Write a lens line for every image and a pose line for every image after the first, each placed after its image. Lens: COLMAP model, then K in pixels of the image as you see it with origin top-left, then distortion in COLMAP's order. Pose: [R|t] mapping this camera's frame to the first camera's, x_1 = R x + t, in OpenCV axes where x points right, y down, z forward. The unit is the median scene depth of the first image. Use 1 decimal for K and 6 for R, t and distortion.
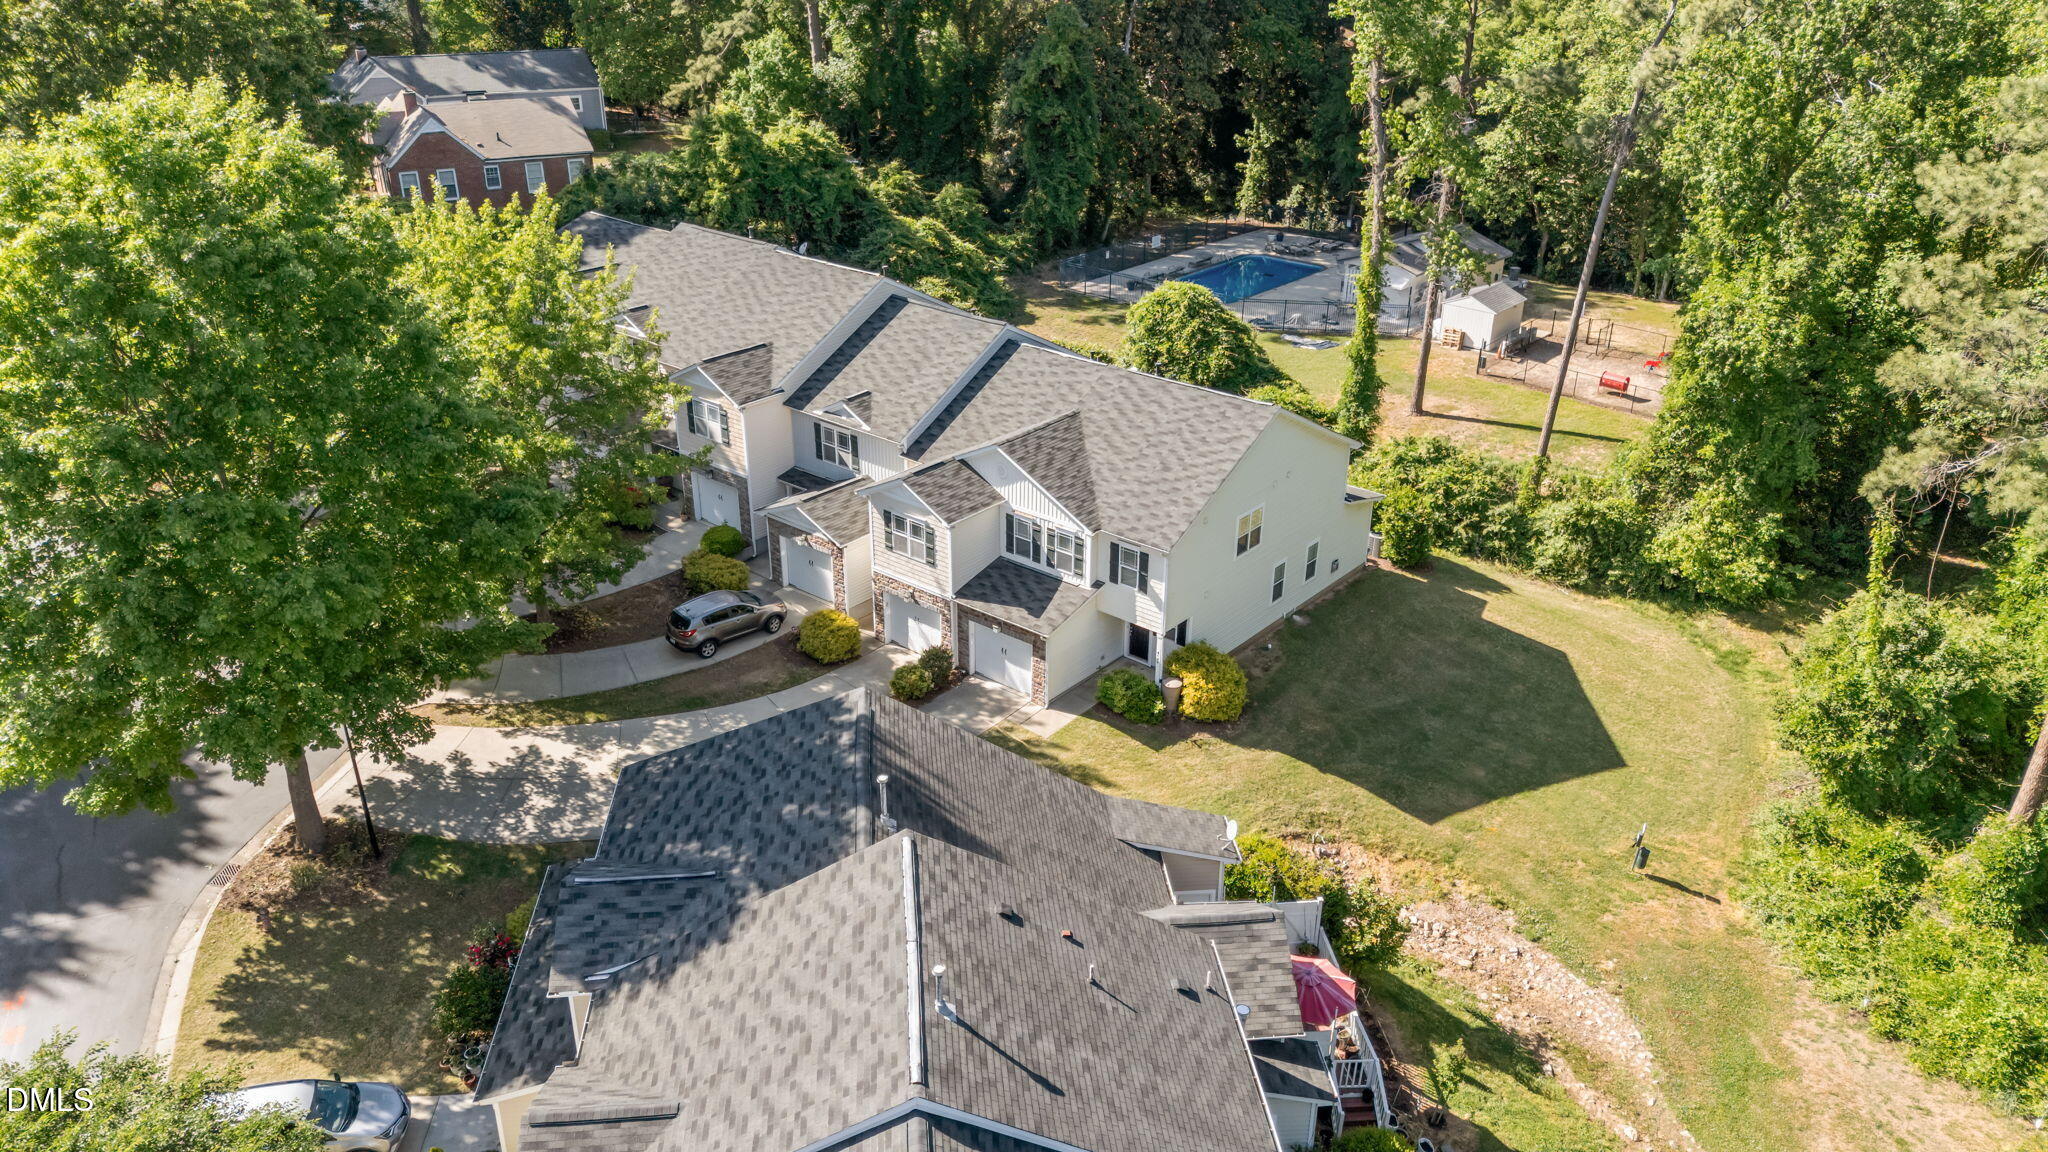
lens RADIAL K [[1504.9, 0, 1024.0], [0, 1504.9, 576.0], [0, 0, 1]] dist [0.094886, -0.106837]
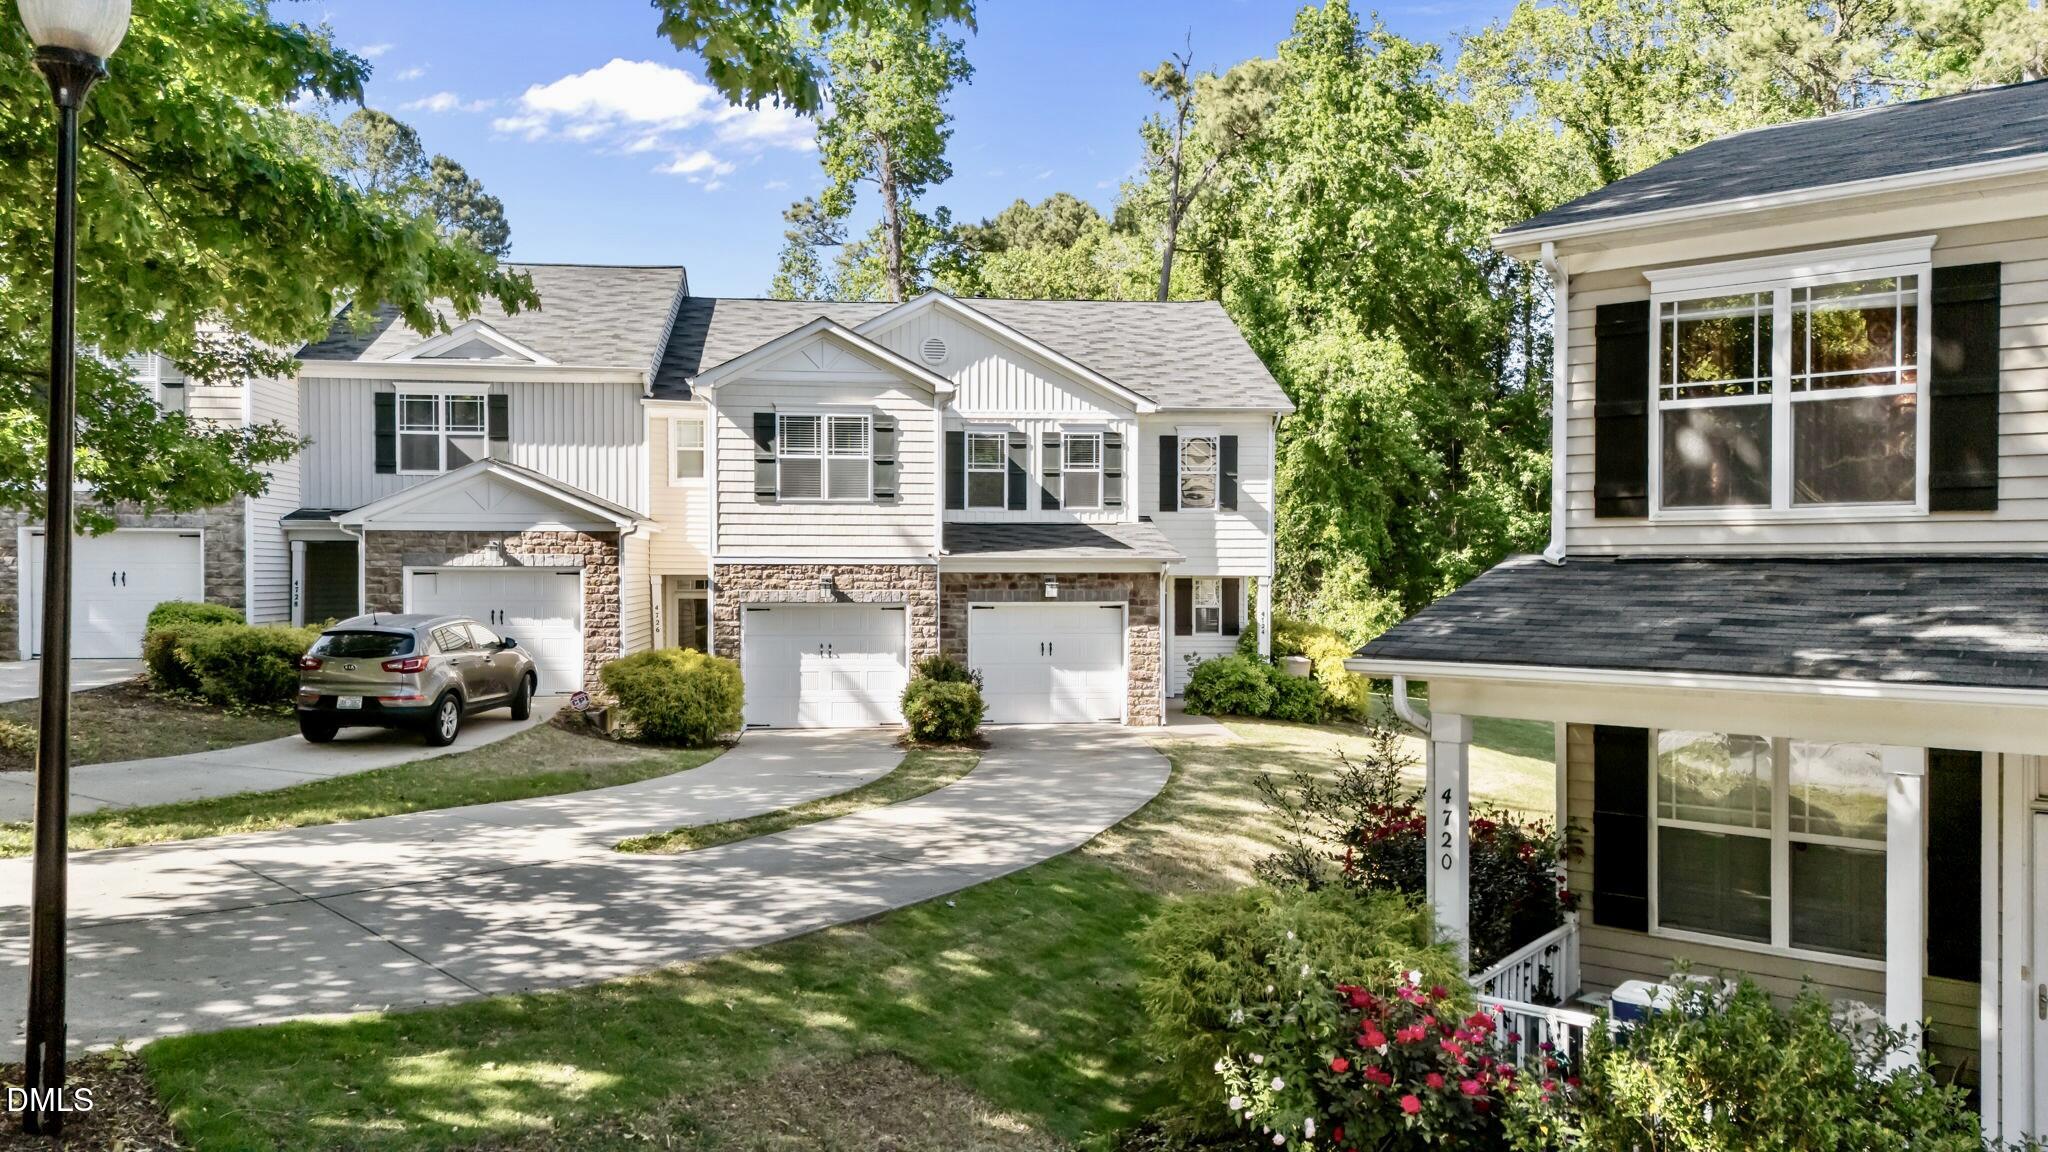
lens RADIAL K [[1504.9, 0, 1024.0], [0, 1504.9, 576.0], [0, 0, 1]] dist [0.094886, -0.106837]
pose [[0.688692, -0.008548, 0.725003, -0.352598], [0.317968, 0.902208, -0.291406, 0.157676], [-0.651613, 0.431217, 0.624061, 0.604296]]
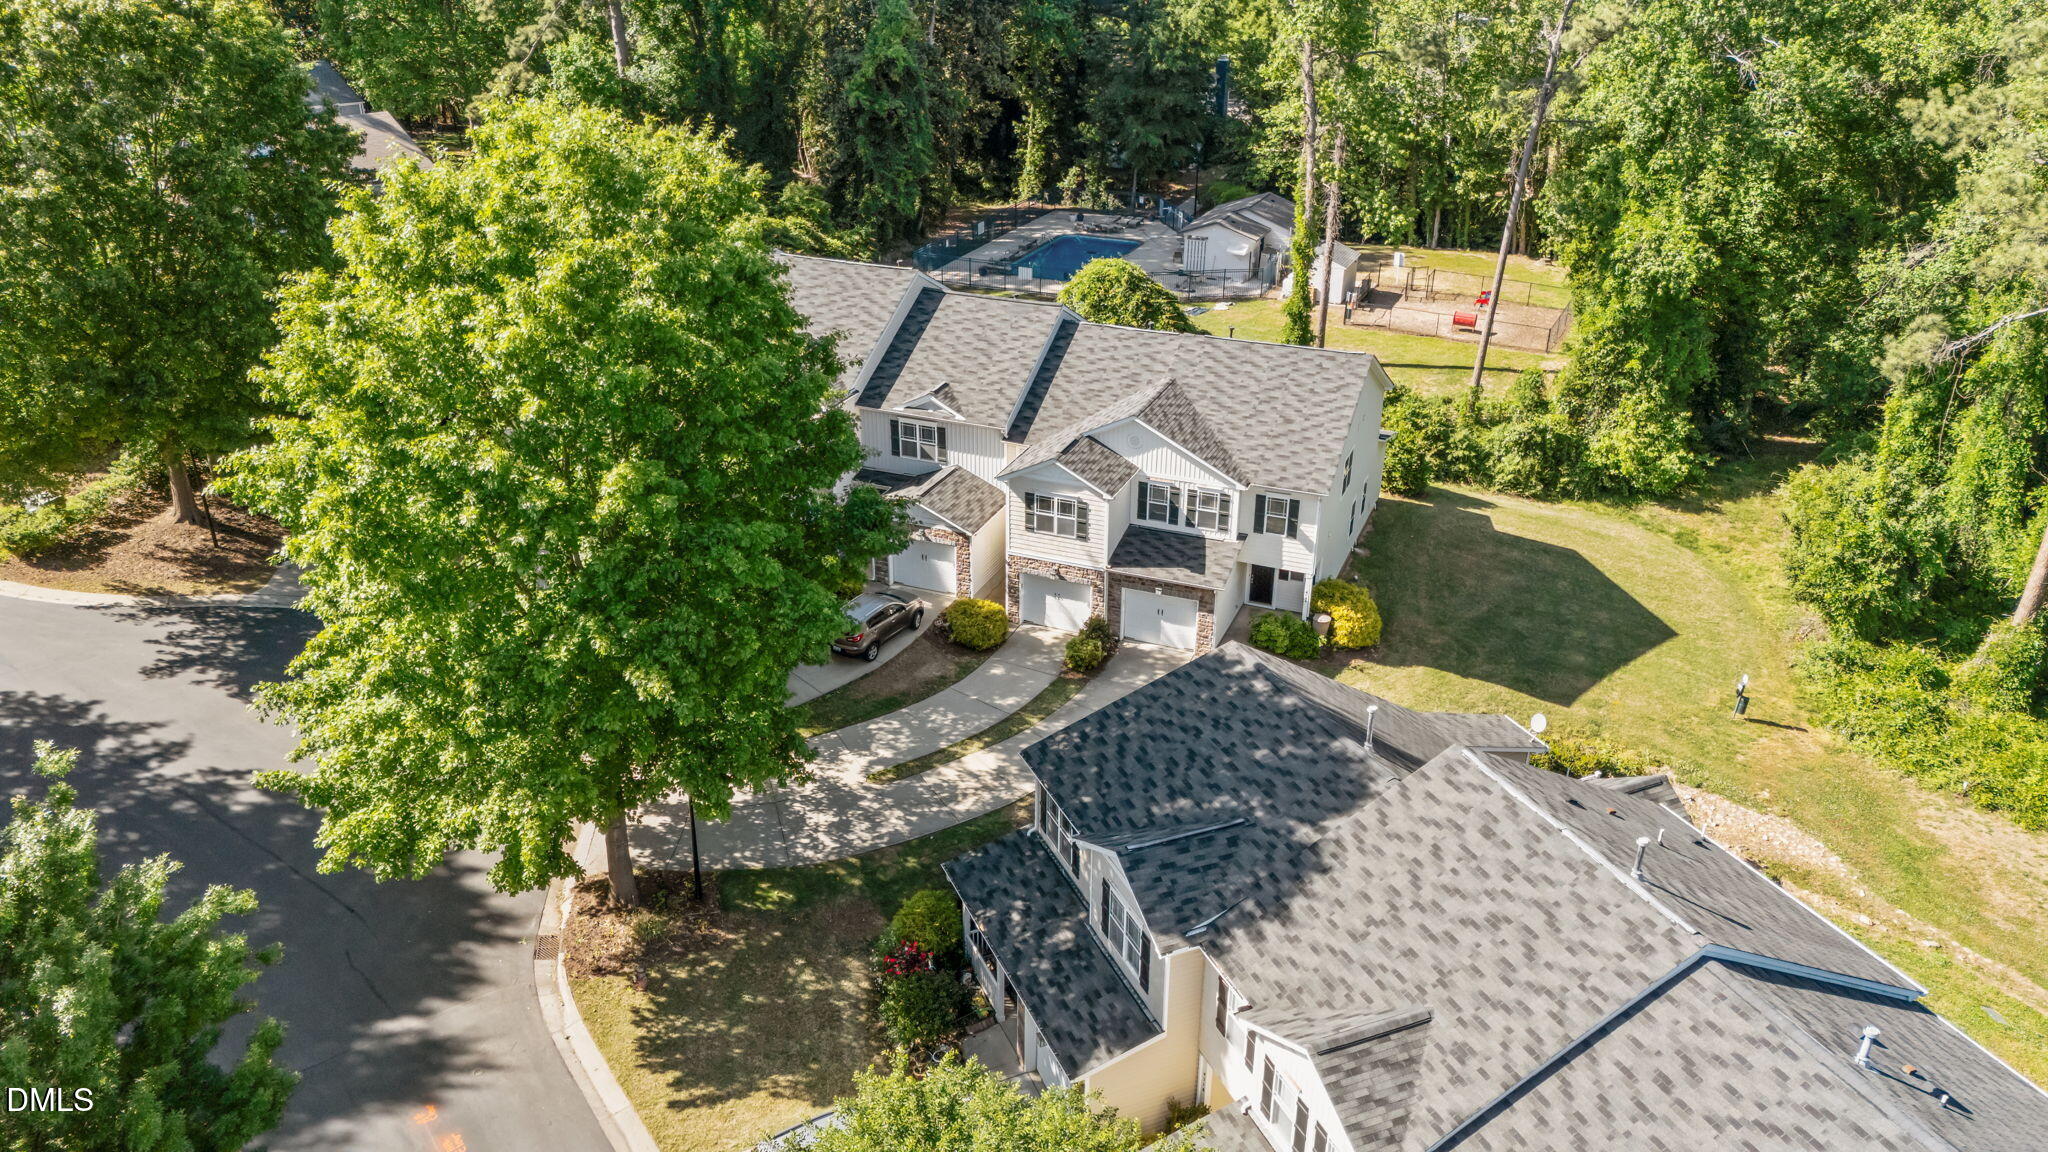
lens RADIAL K [[1504.9, 0, 1024.0], [0, 1504.9, 576.0], [0, 0, 1]] dist [0.094886, -0.106837]
pose [[0.953919, -0.131928, 0.269505, -0.343855], [0.131326, 0.991130, 0.020348, -0.007716], [-0.269799, 0.015983, 0.962784, 0.015314]]
